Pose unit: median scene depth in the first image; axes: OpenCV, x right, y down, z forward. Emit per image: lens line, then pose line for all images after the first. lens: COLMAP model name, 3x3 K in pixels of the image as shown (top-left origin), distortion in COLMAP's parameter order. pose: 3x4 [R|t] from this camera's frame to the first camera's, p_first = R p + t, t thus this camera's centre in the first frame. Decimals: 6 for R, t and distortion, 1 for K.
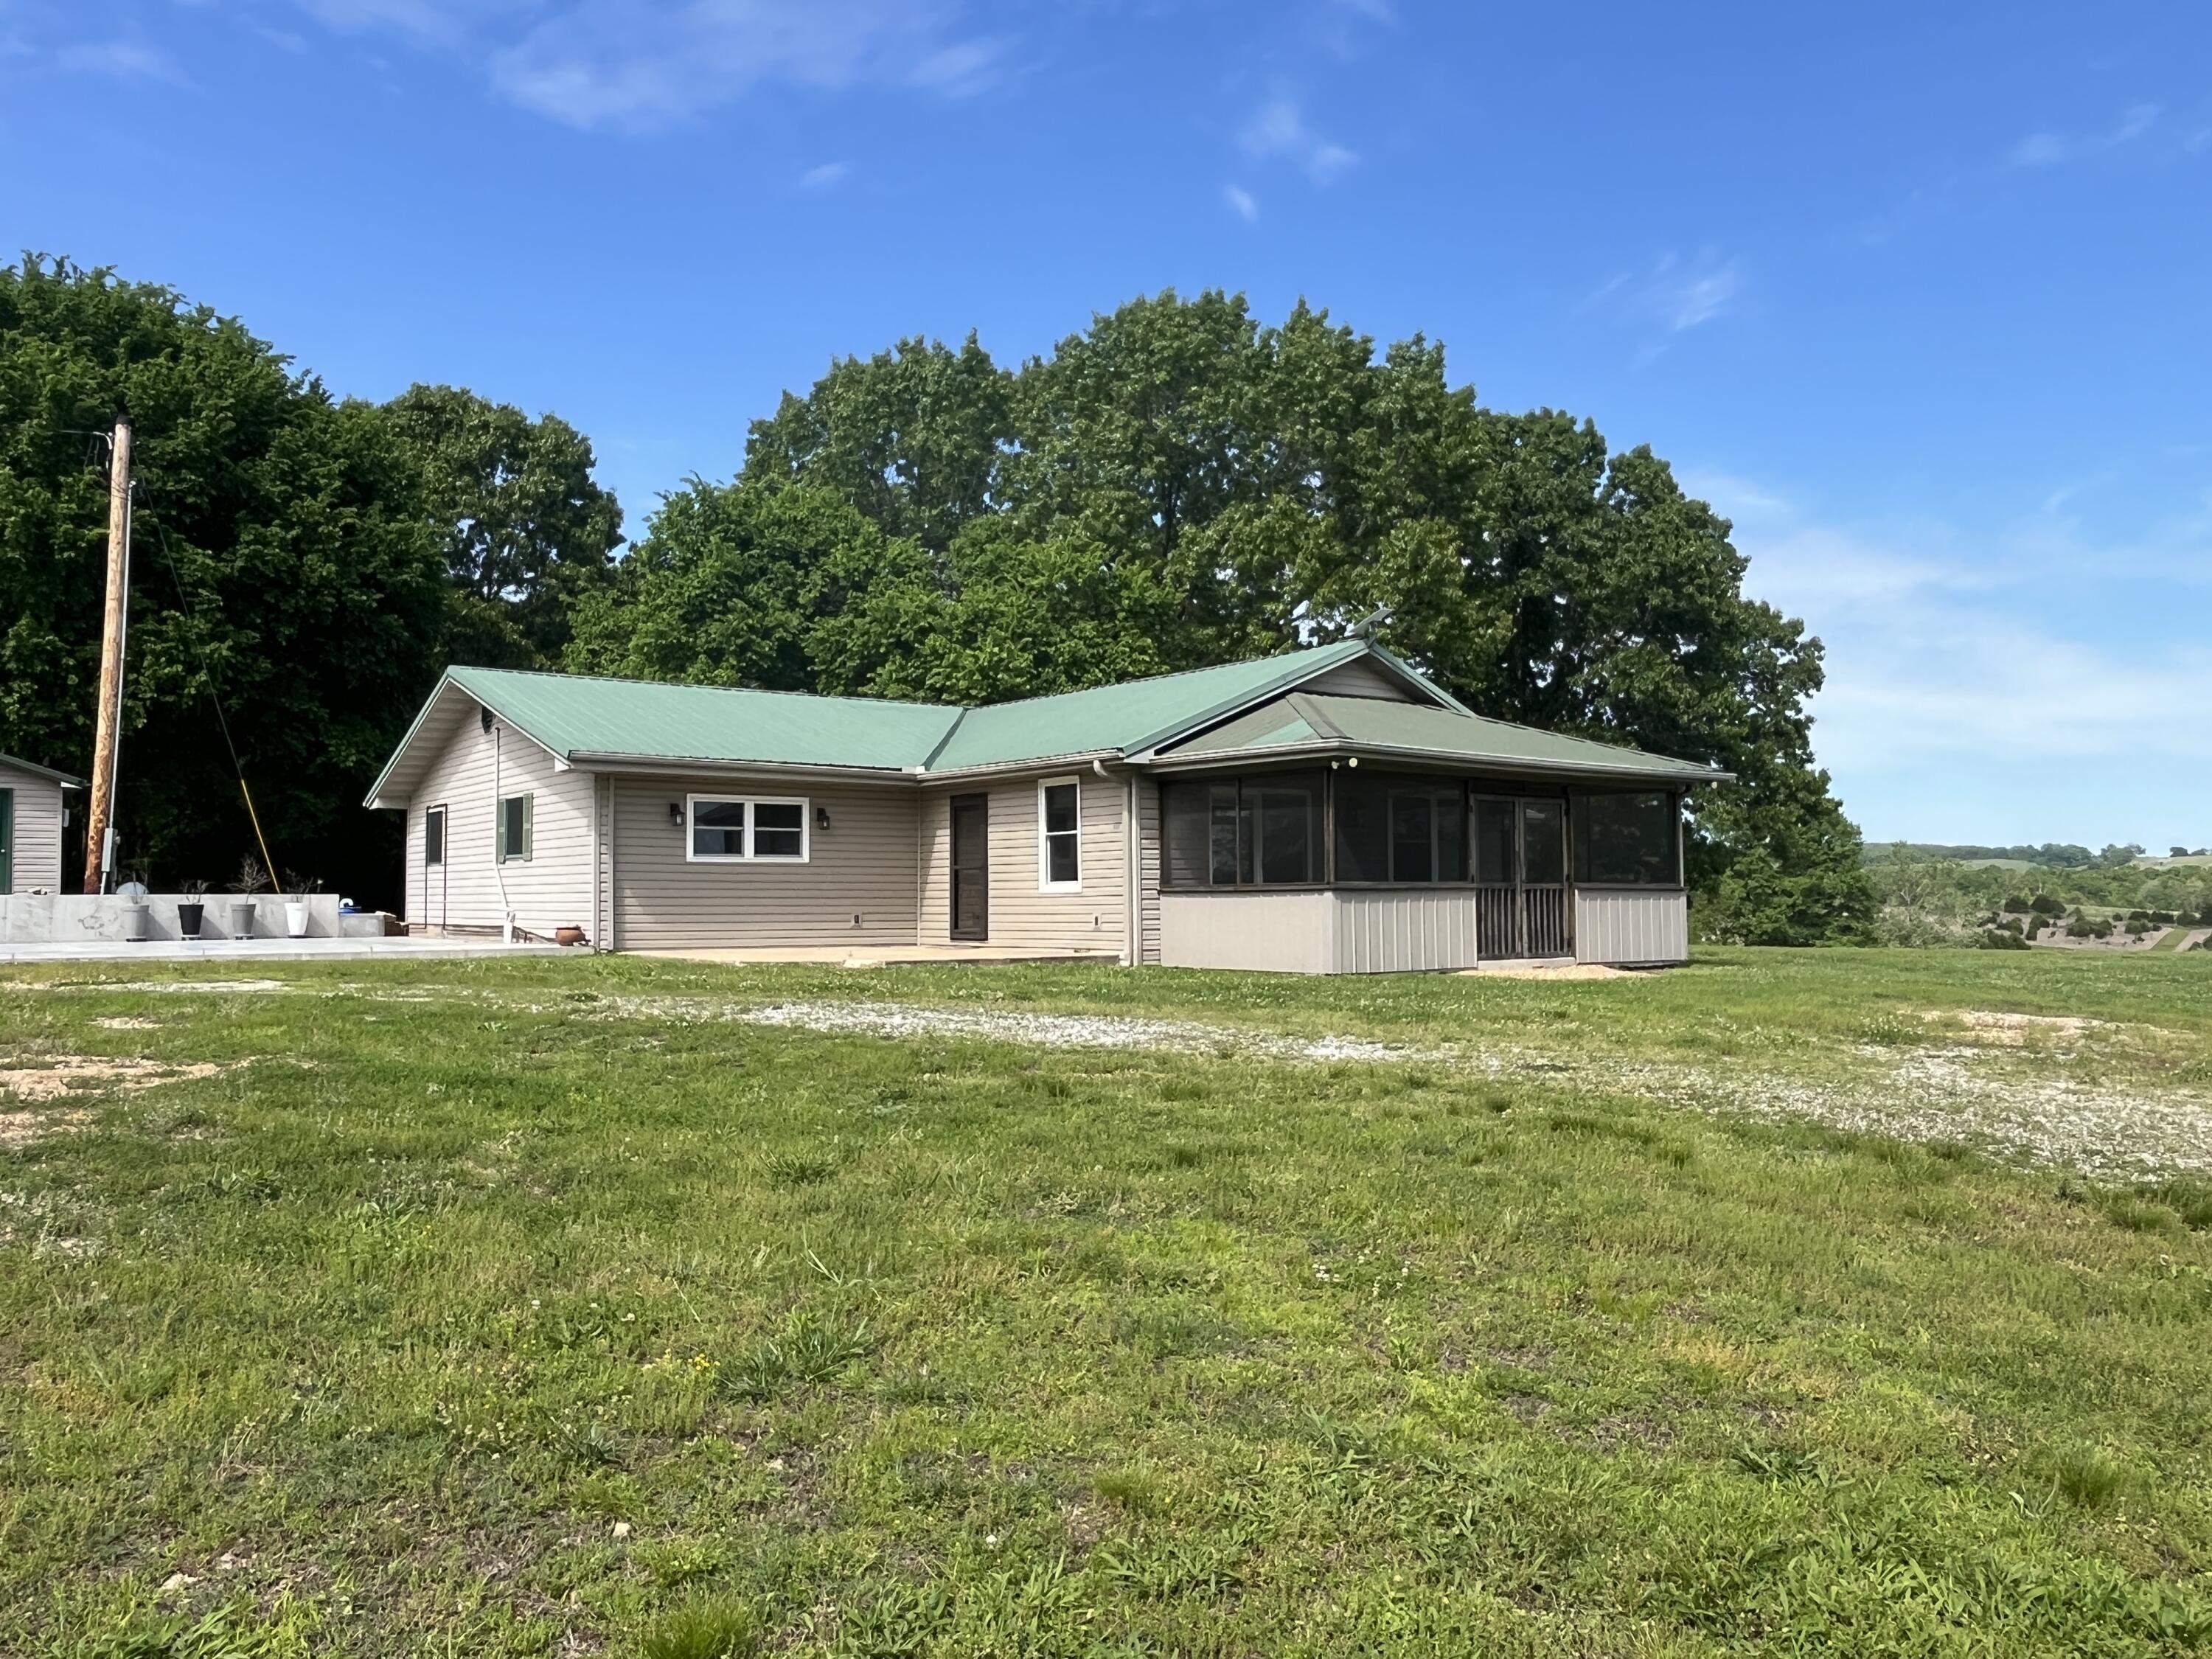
lens RADIAL K [[1620.8, 0, 1093.8], [0, 1620.8, 835.0], [0, 0, 1]] dist [0.001438, 0.004777]
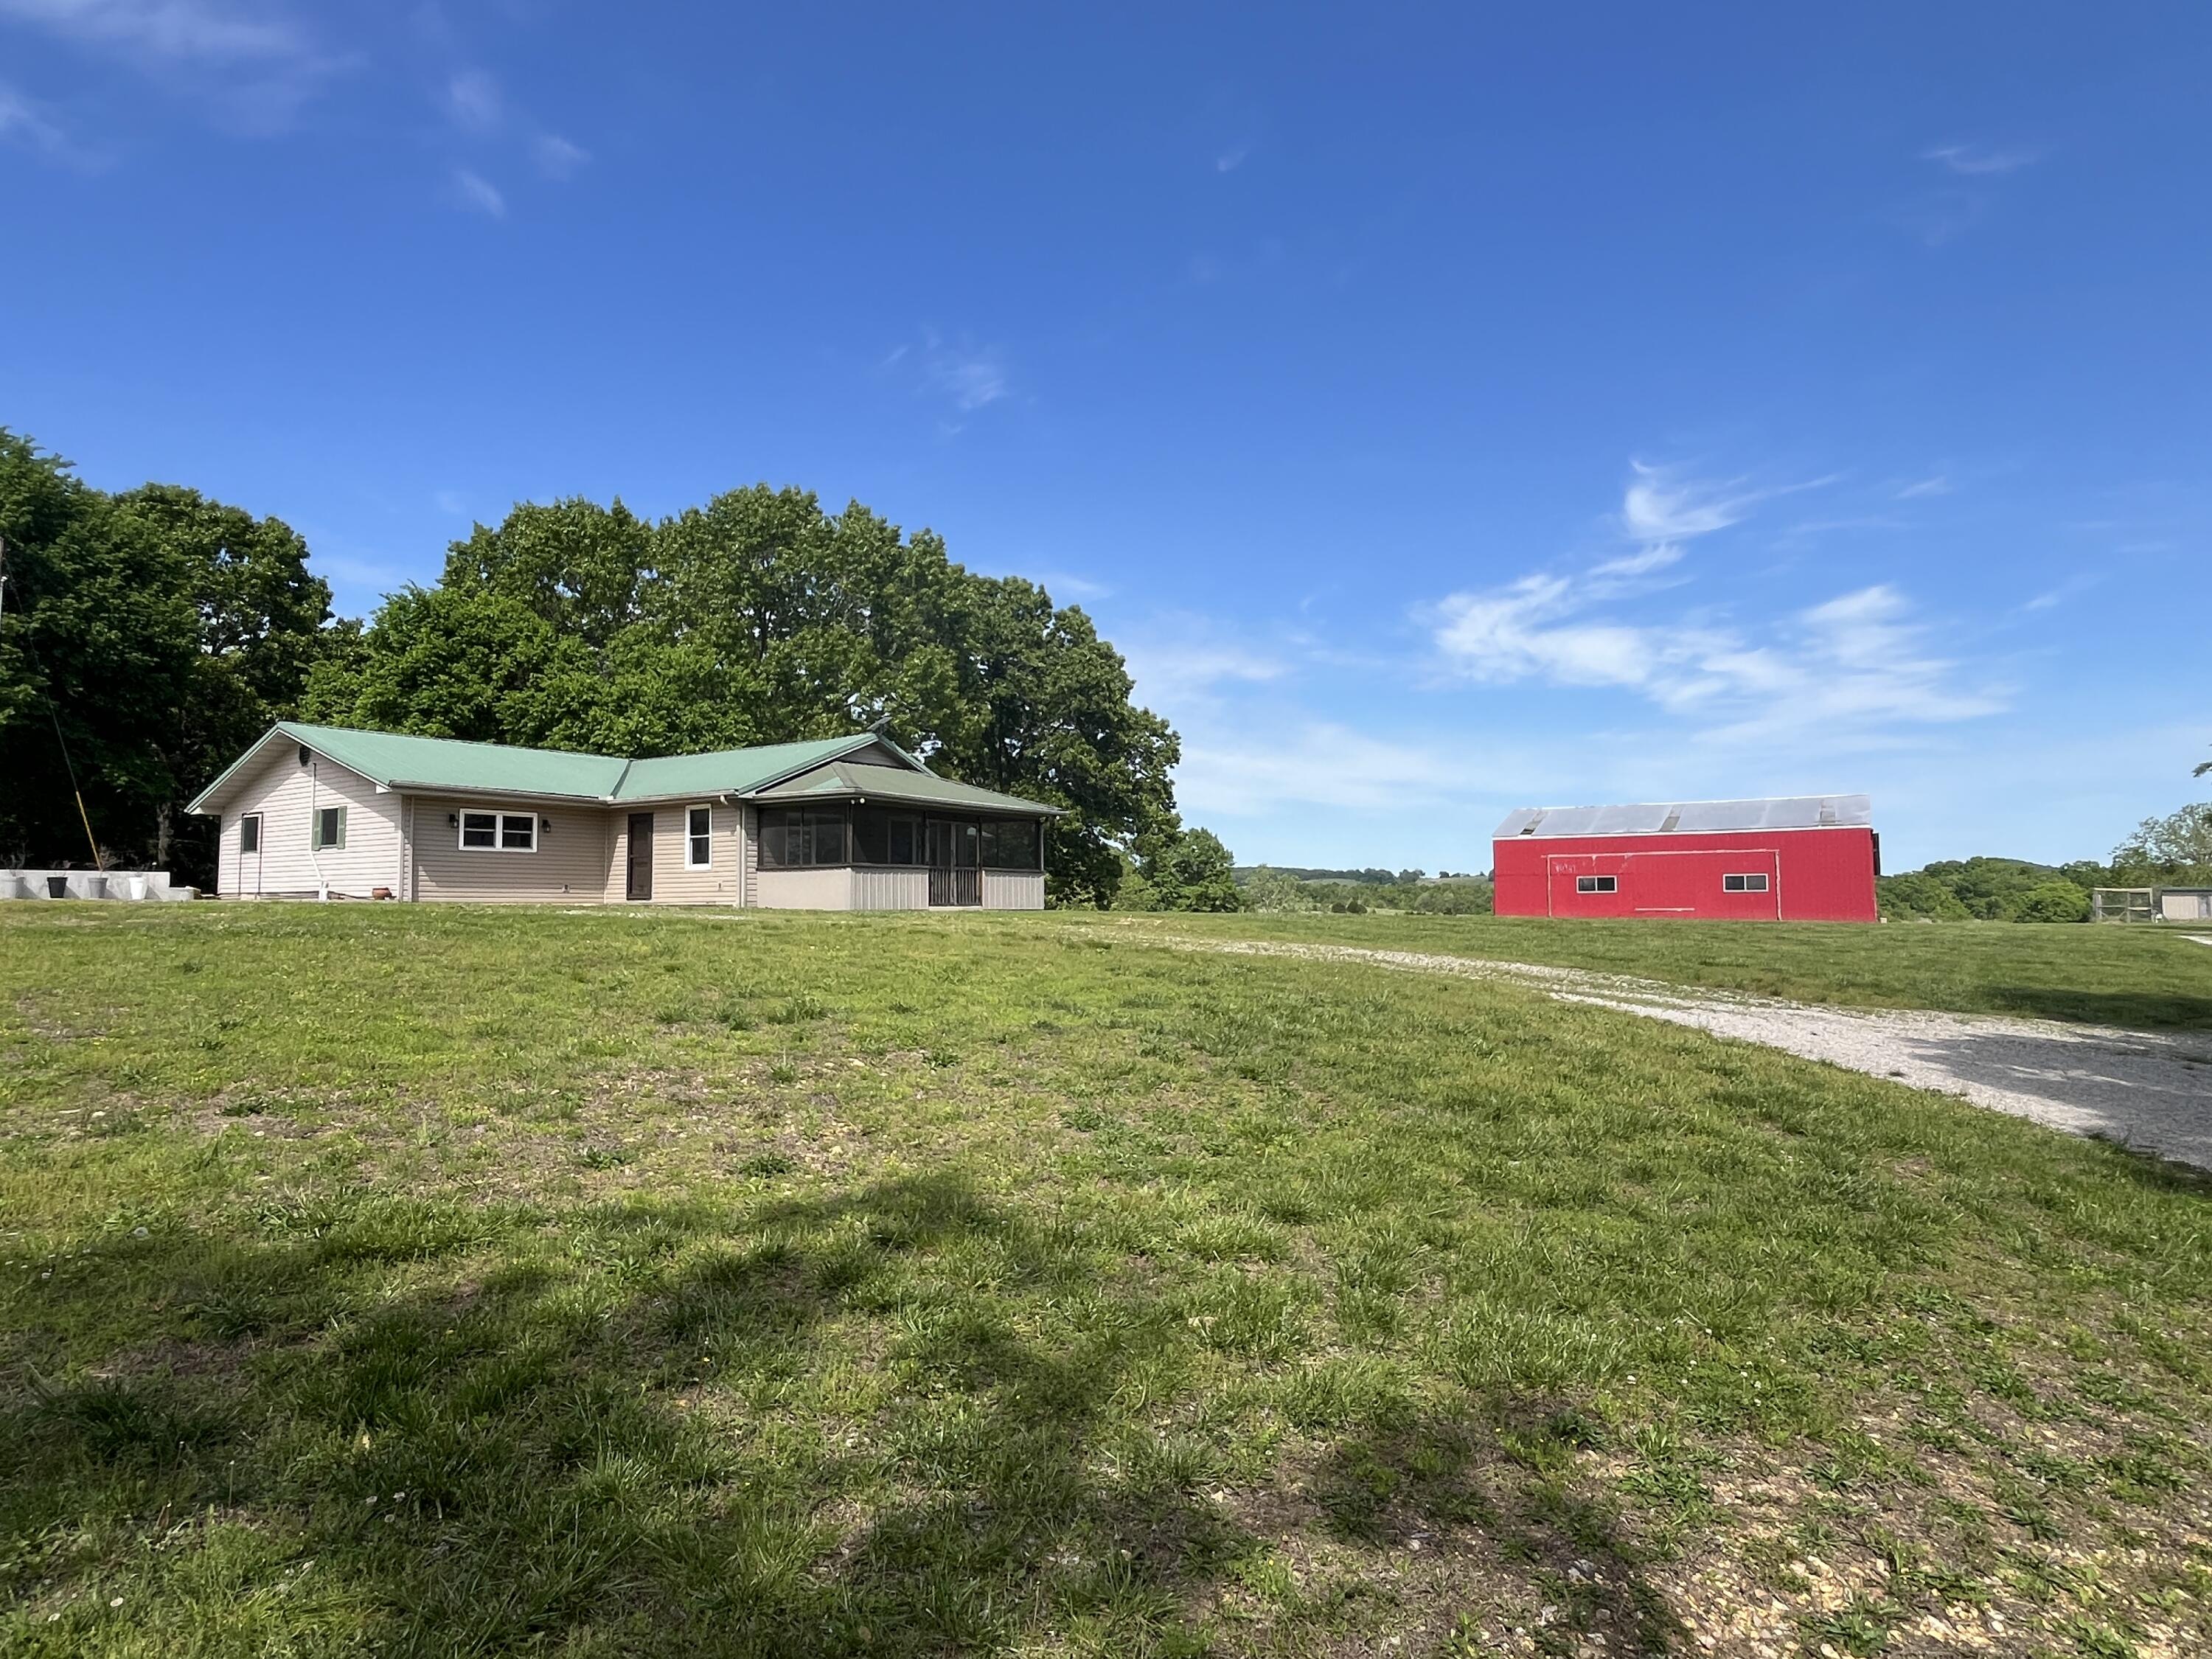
lens RADIAL K [[1250.3, 0, 1098.5], [0, 1250.3, 841.5], [0, 0, 1]] dist [0.002521, 0.003022]
pose [[0.950577, 0.017839, 0.309976, -0.014950], [-0.014104, 0.999798, -0.014286, 0.009150], [-0.310168, 0.009208, 0.950637, -0.221153]]
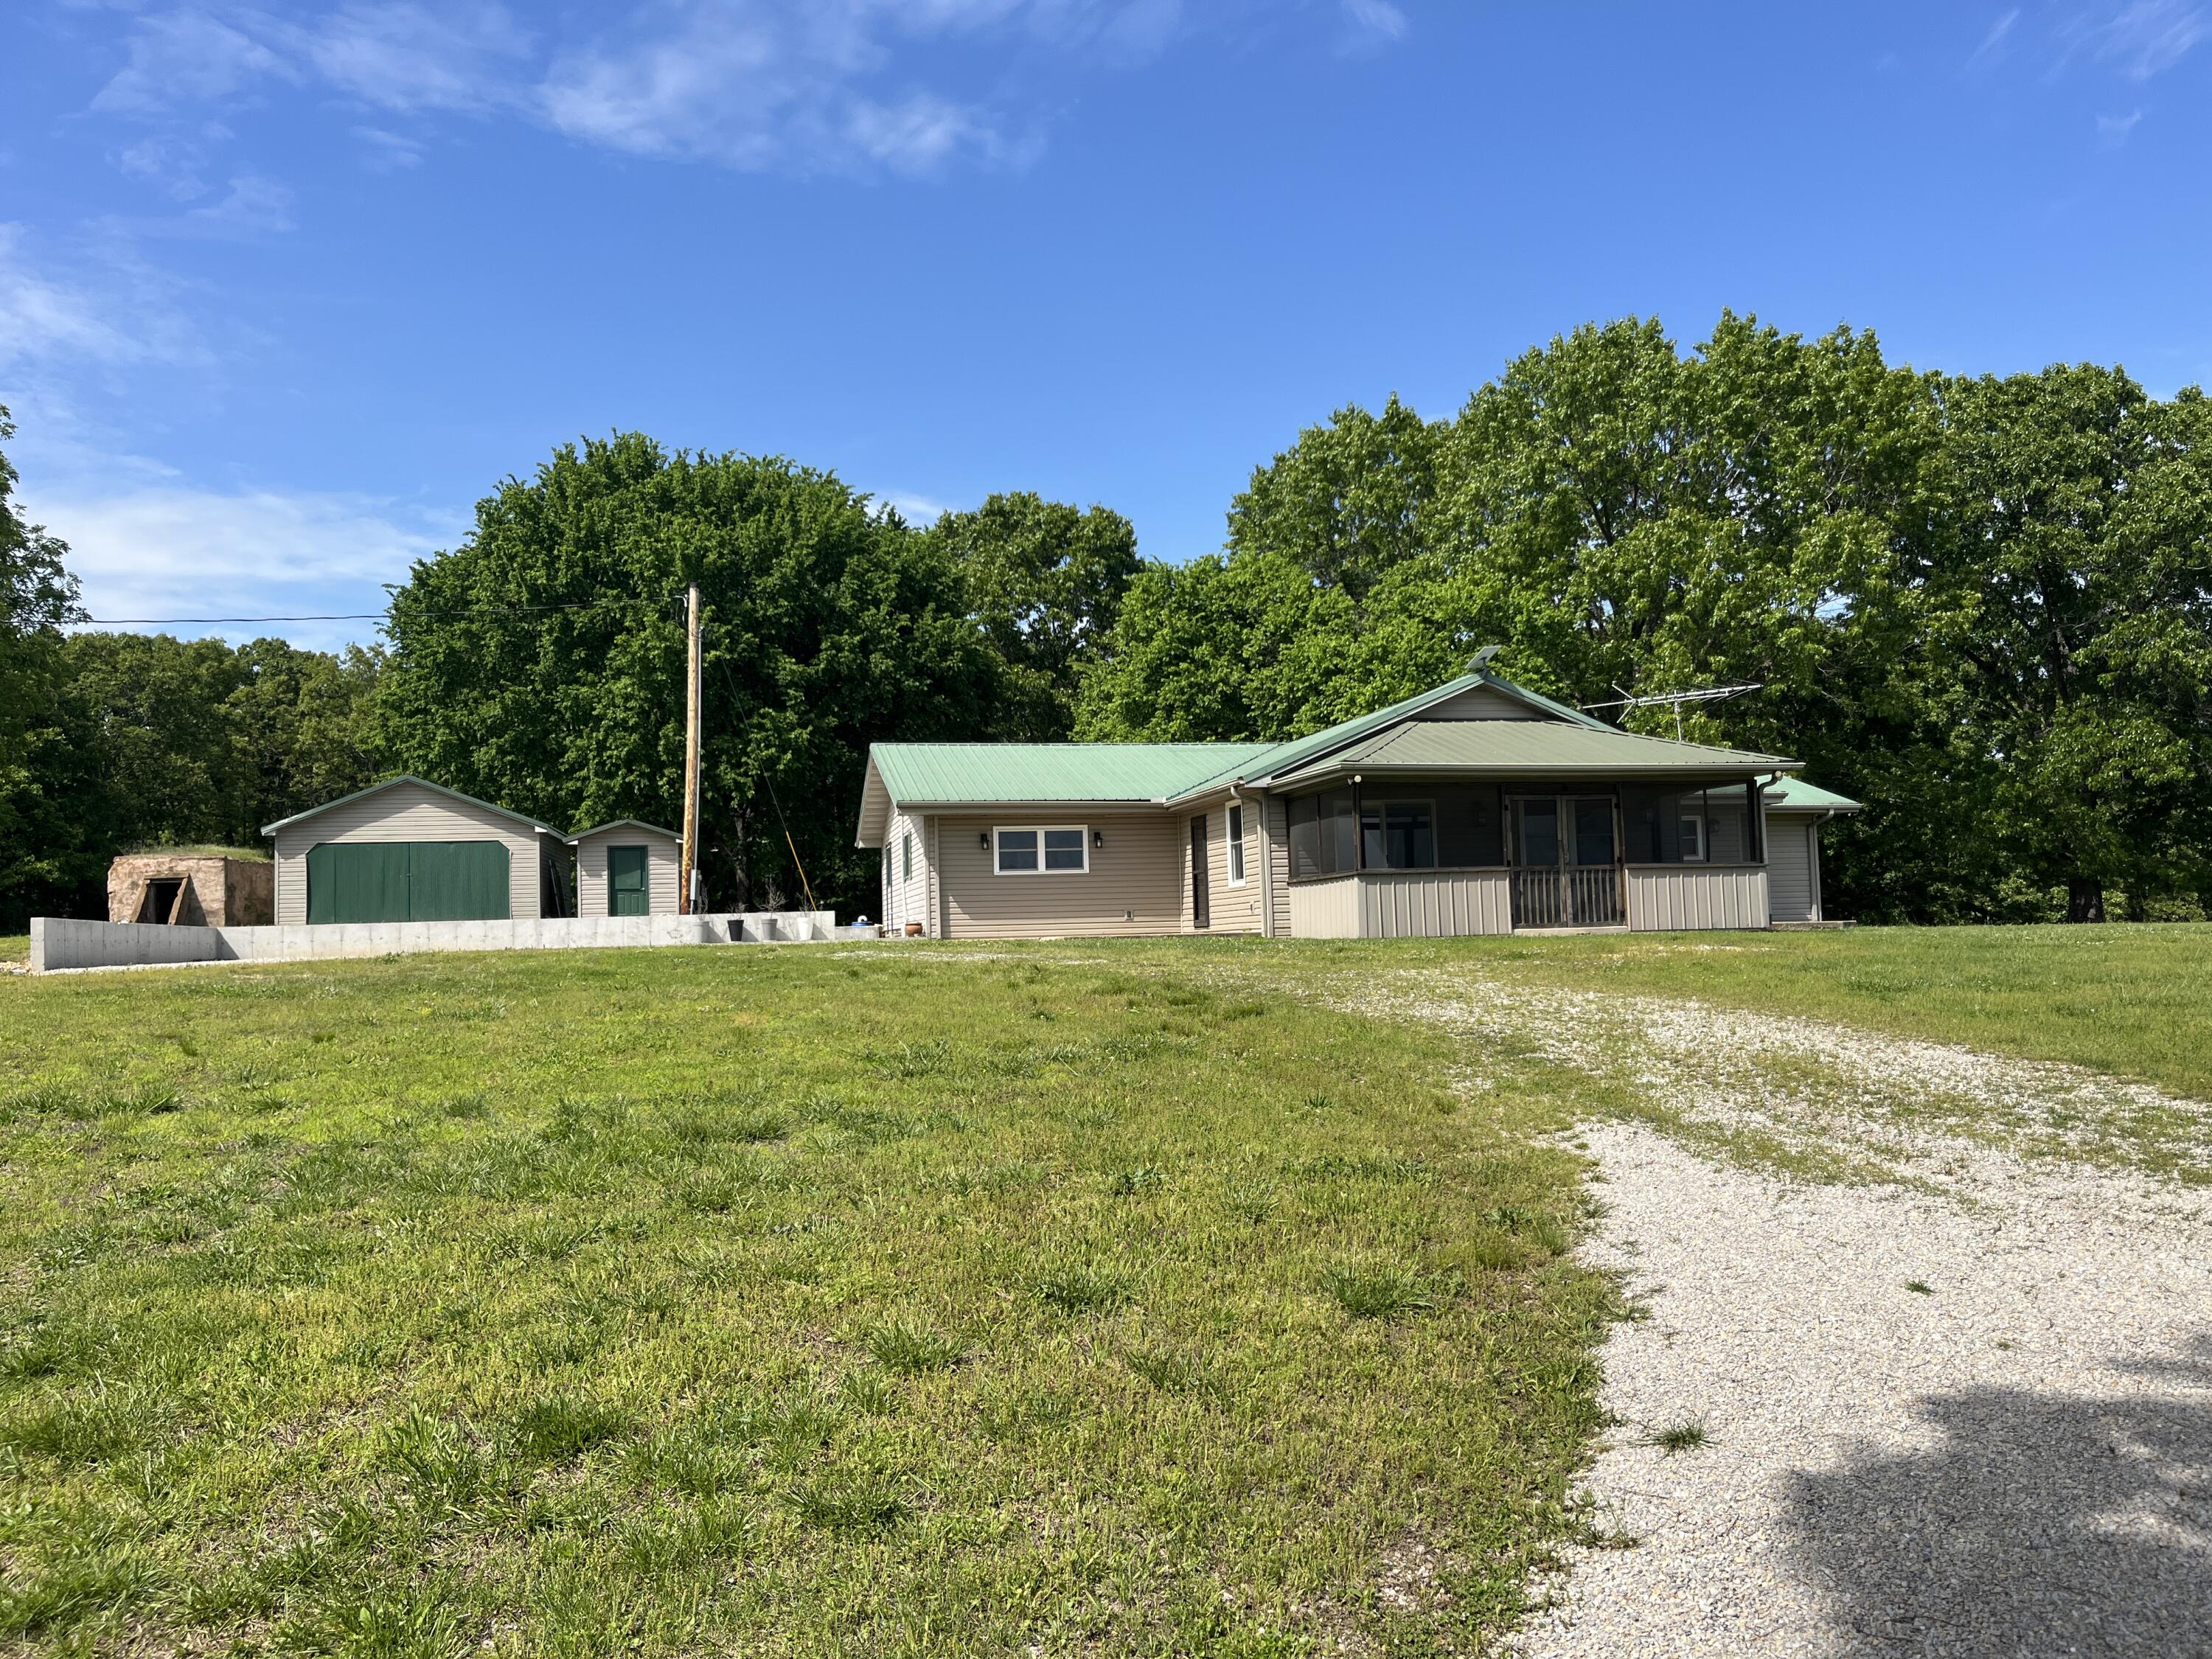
lens RADIAL K [[1734.8, 0, 1134.1], [0, 1734.8, 864.5], [0, 0, 1]] dist [0.048536, -0.046777]
pose [[0.916418, -0.040882, -0.398128, 0.245909], [0.040668, 0.999132, -0.008985, 0.013698], [0.398150, -0.007957, 0.917286, -0.175953]]
